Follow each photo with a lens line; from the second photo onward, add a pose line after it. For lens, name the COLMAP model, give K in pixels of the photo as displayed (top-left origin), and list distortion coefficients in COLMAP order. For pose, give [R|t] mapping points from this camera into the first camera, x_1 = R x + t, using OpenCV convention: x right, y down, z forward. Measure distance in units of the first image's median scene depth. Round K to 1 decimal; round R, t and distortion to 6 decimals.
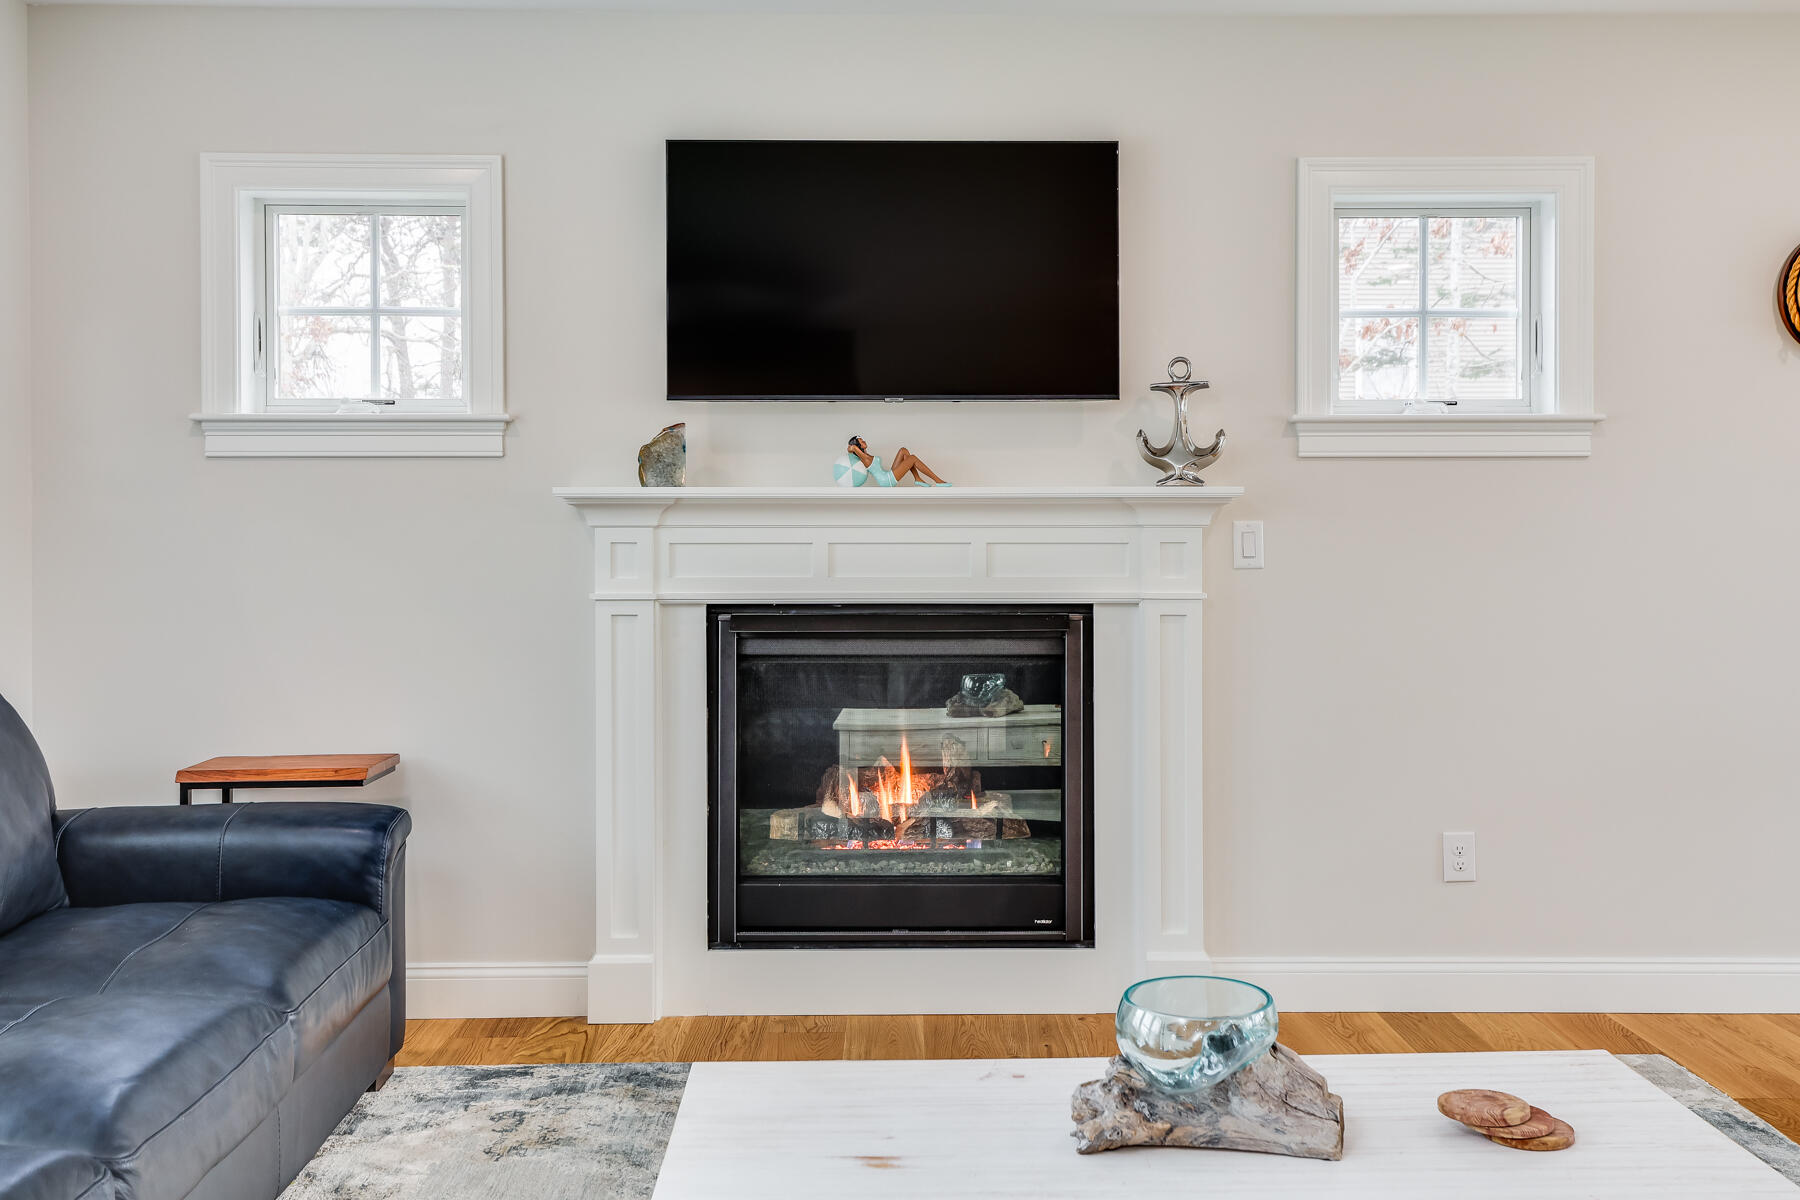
lens RADIAL K [[1726.4, 0, 920.0], [0, 1726.4, 529.7], [0, 0, 1]] dist [0.034381, 0.006147]
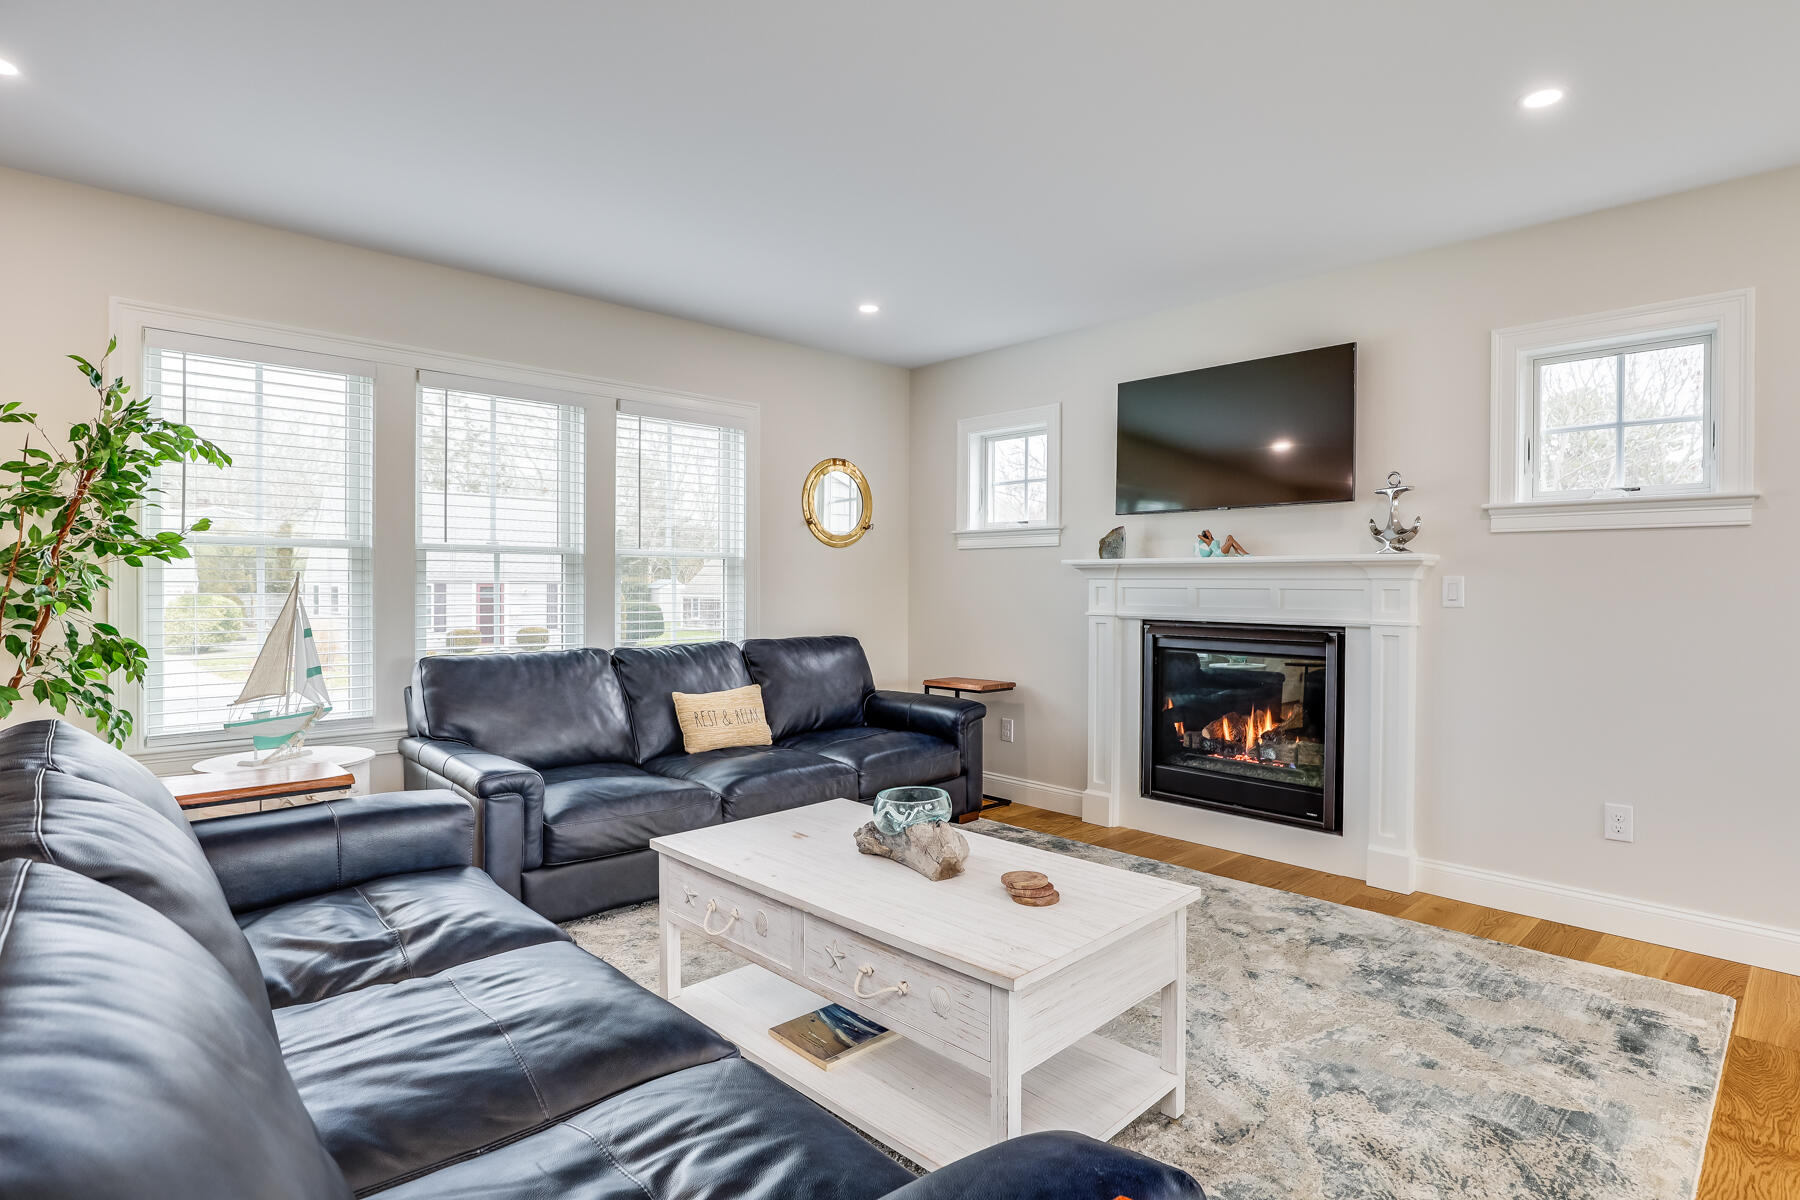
lens RADIAL K [[915.6, 0, 923.9], [0, 915.6, 595.1], [0, 0, 1]] dist [-0.021871, 0.000747]
pose [[0.687195, 0.013531, -0.726347, 0.455831], [-0.010386, 0.999907, 0.008801, 0.009527], [0.726399, 0.001496, 0.687271, 0.118600]]
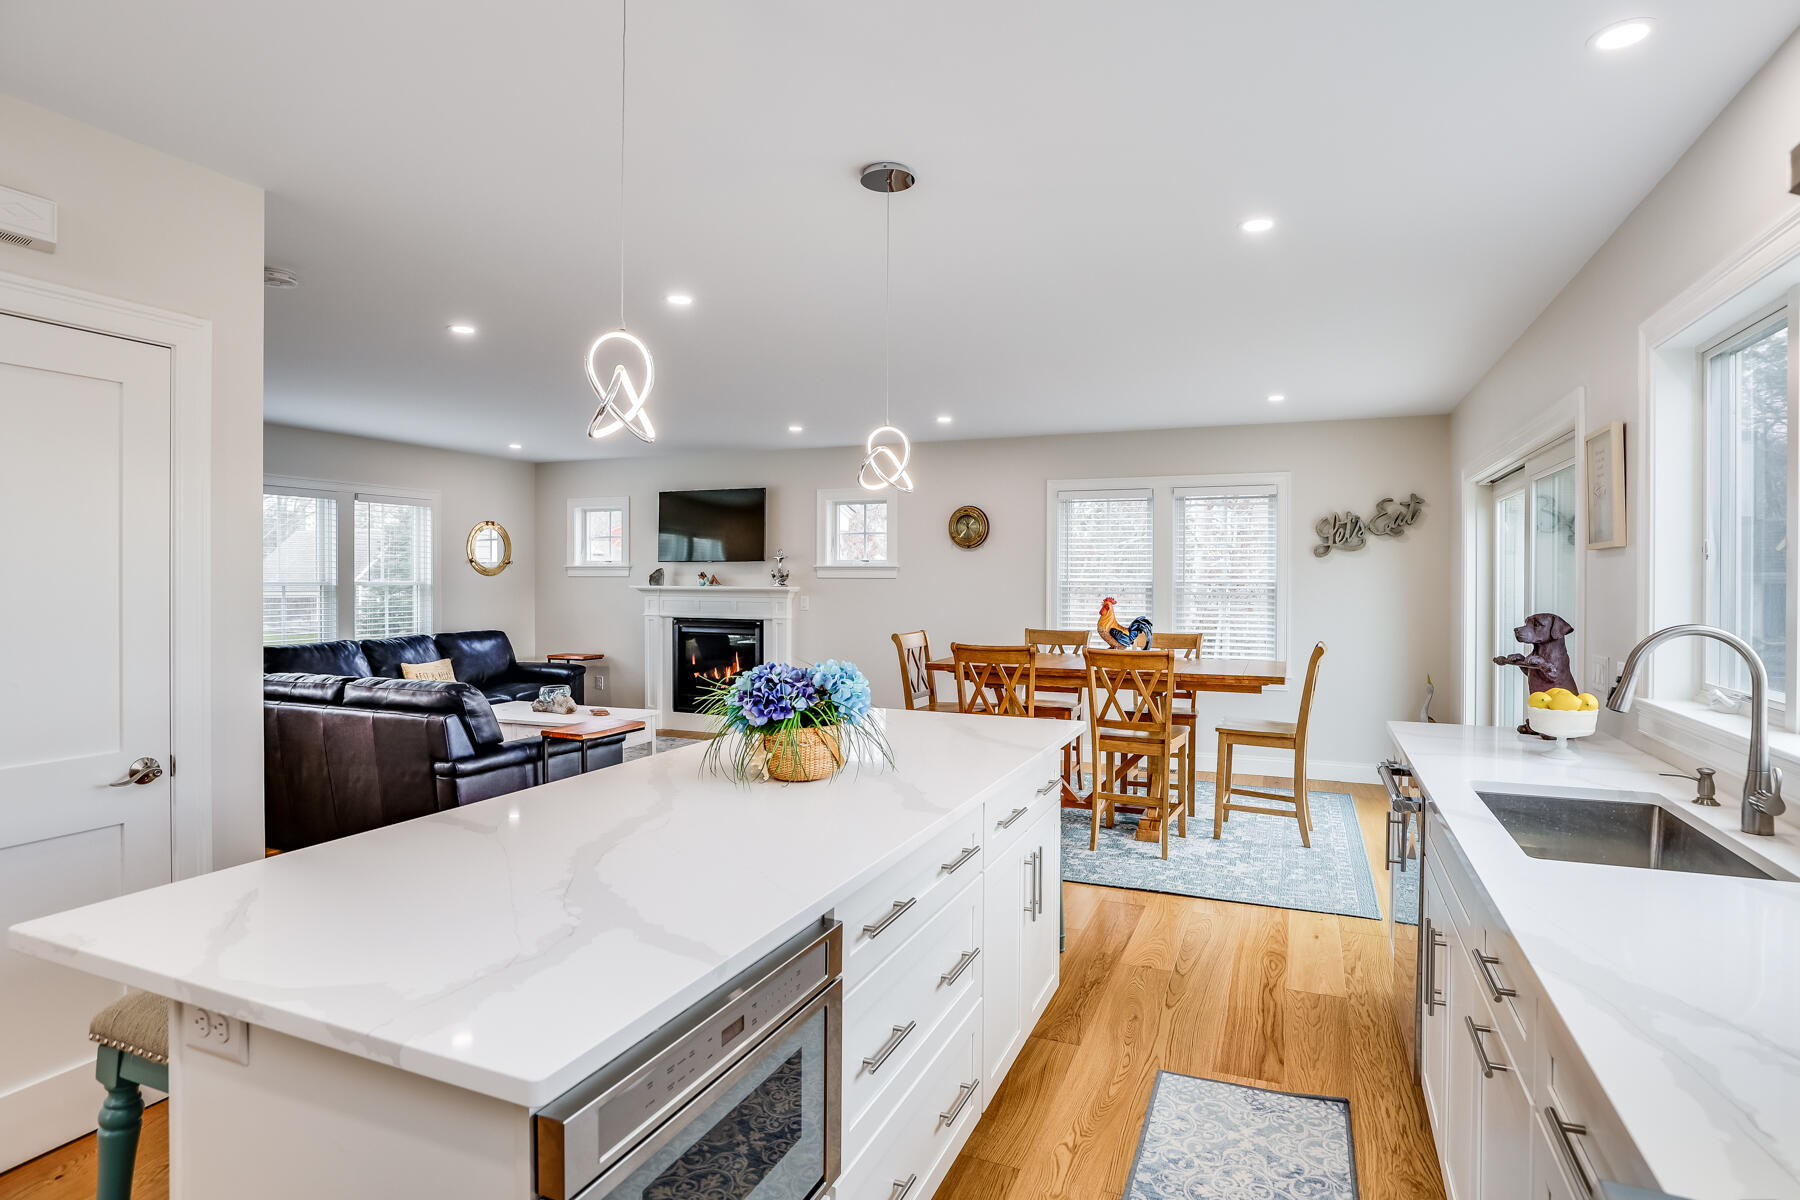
lens RADIAL K [[915.6, 0, 923.9], [0, 915.6, 595.1], [0, 0, 1]] dist [-0.021871, 0.000747]
pose [[0.922641, 0.012756, -0.385449, 1.120422], [-0.008351, 0.999879, 0.013099, -0.034296], [0.385569, -0.008867, 0.922636, -0.585272]]
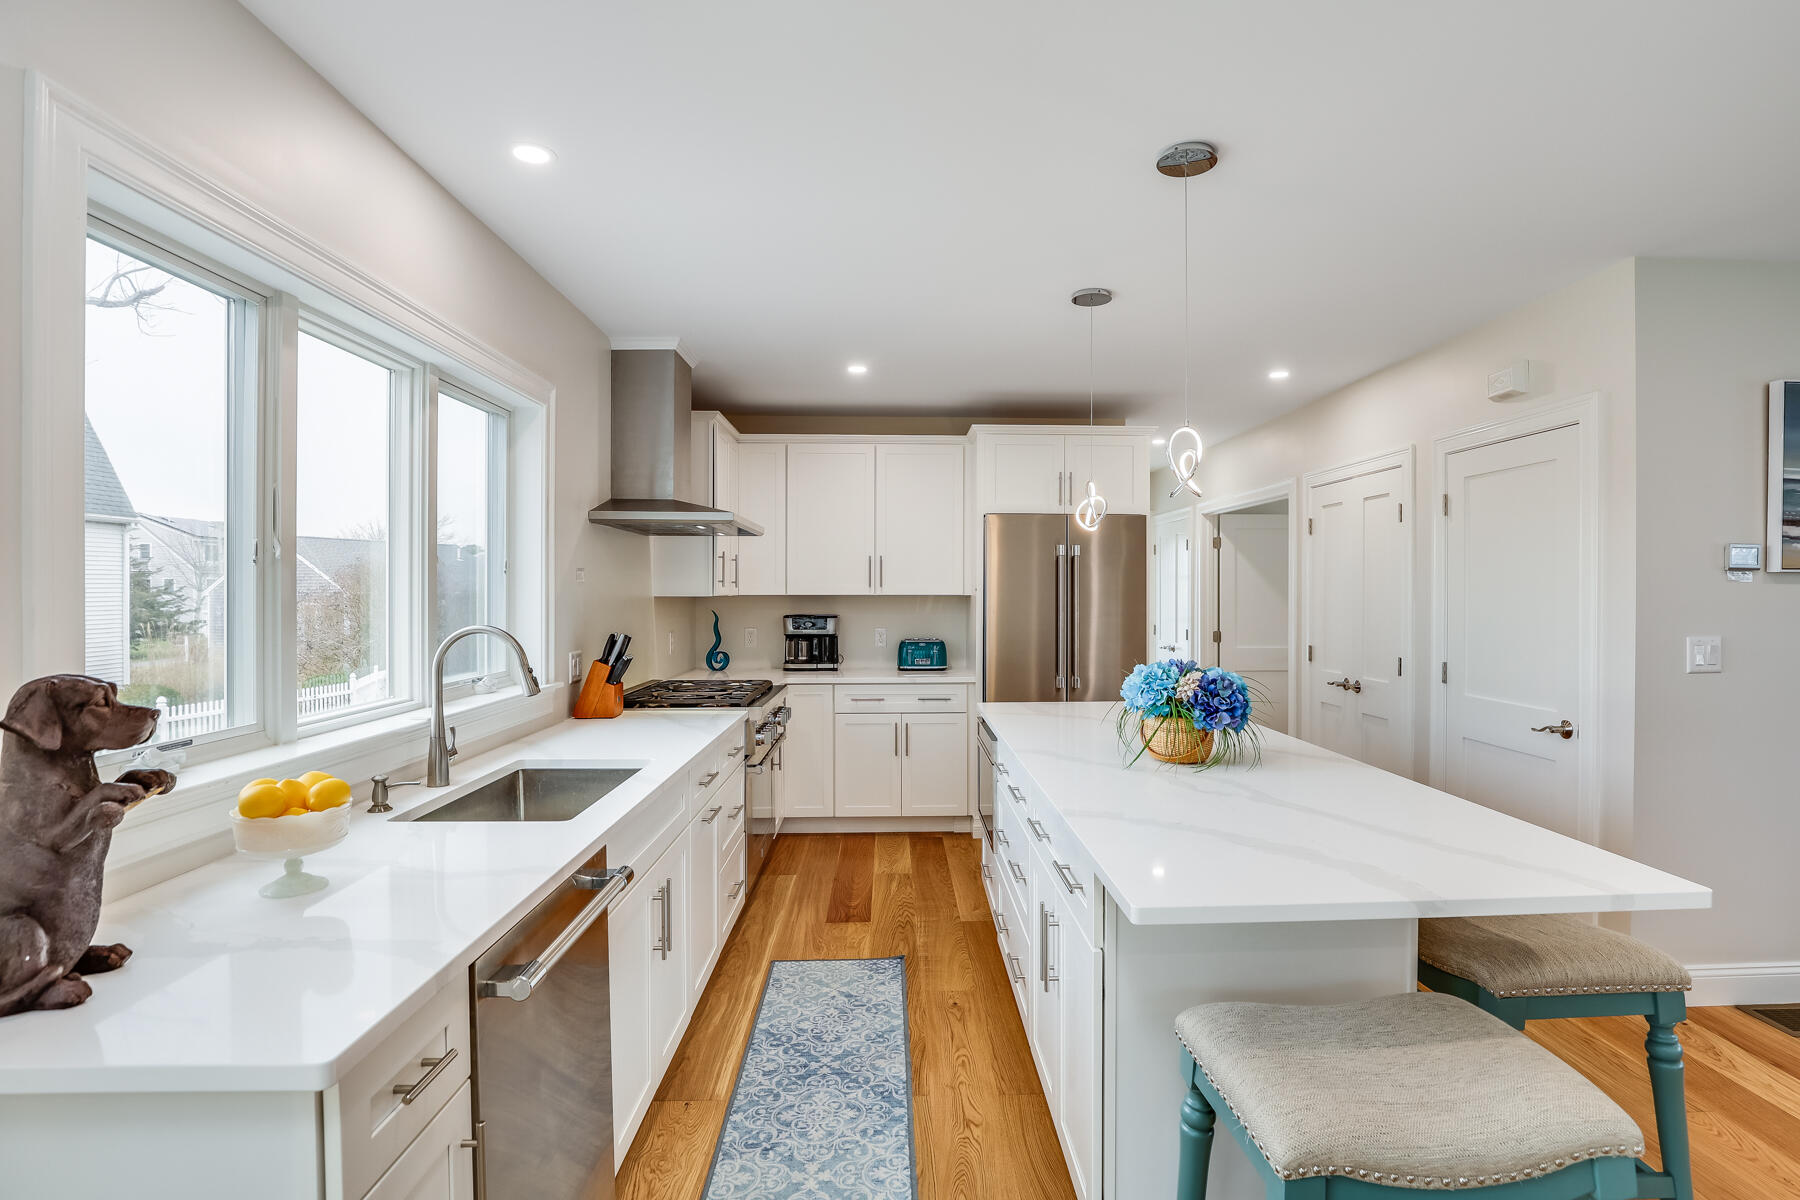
lens RADIAL K [[895.9, 0, 943.7], [0, 895.9, 592.8], [0, 0, 1]] dist [-0.024550, 0.000120]
pose [[-0.998642, 0.002901, -0.052021, 1.046093], [0.002357, 0.999942, 0.010513, -0.042673], [0.052048, 0.010376, -0.998591, 0.455835]]
